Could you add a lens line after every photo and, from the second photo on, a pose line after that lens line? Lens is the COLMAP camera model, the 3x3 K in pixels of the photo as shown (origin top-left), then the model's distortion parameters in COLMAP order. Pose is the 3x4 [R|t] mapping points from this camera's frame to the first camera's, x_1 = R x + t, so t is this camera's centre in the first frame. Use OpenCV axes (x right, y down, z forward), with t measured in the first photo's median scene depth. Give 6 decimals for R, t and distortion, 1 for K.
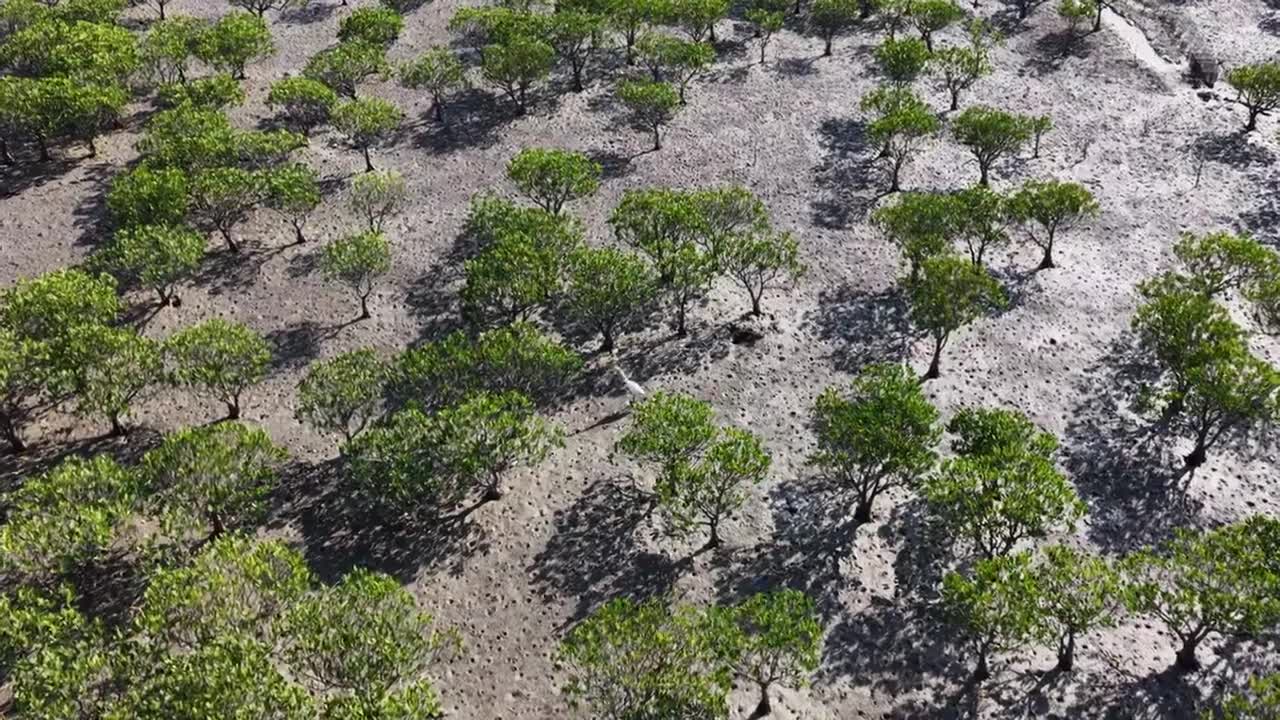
lens RADIAL K [[1095.4, 0, 640.0], [0, 1095.4, 360.0], [0, 0, 1]] dist [-0.016711, 0.050027]
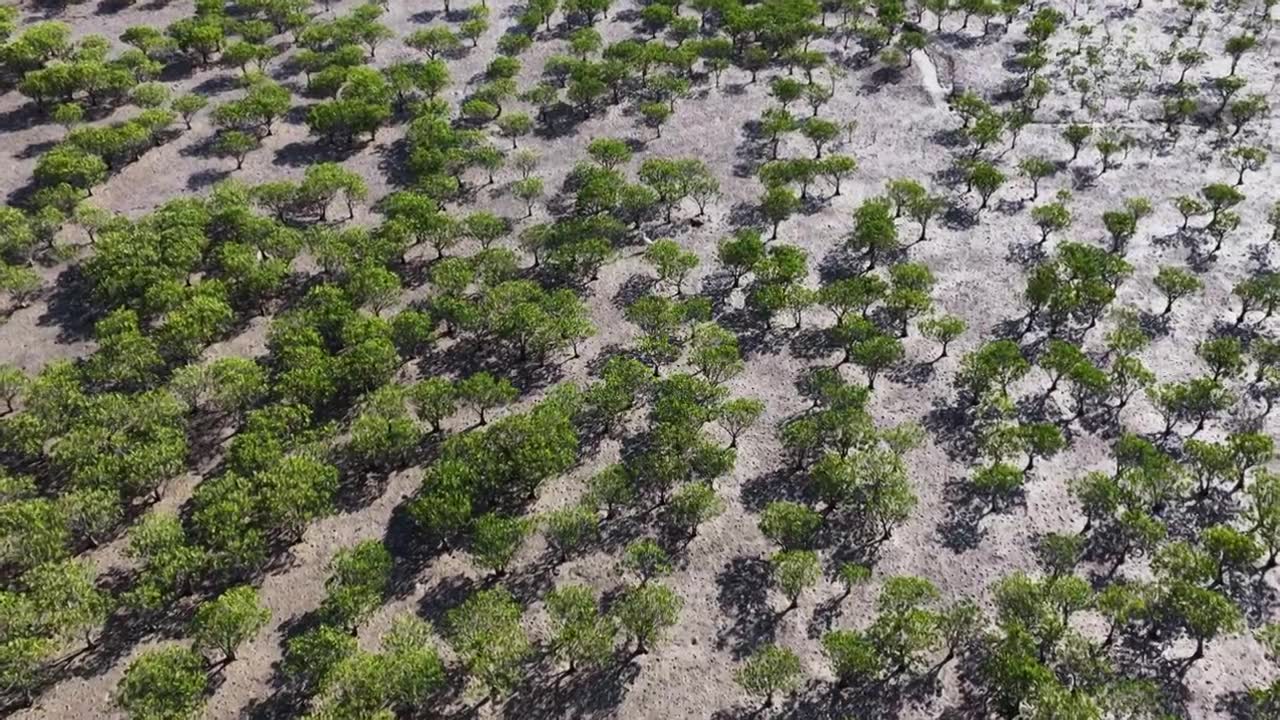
lens RADIAL K [[1095.4, 0, 640.0], [0, 1095.4, 360.0], [0, 0, 1]] dist [-0.016711, 0.050027]
pose [[0.999994, 0.003316, -0.001129, -0.017614], [-0.003271, 0.999257, 0.038407, 0.160491], [0.001255, -0.038403, 0.999262, -1.191907]]
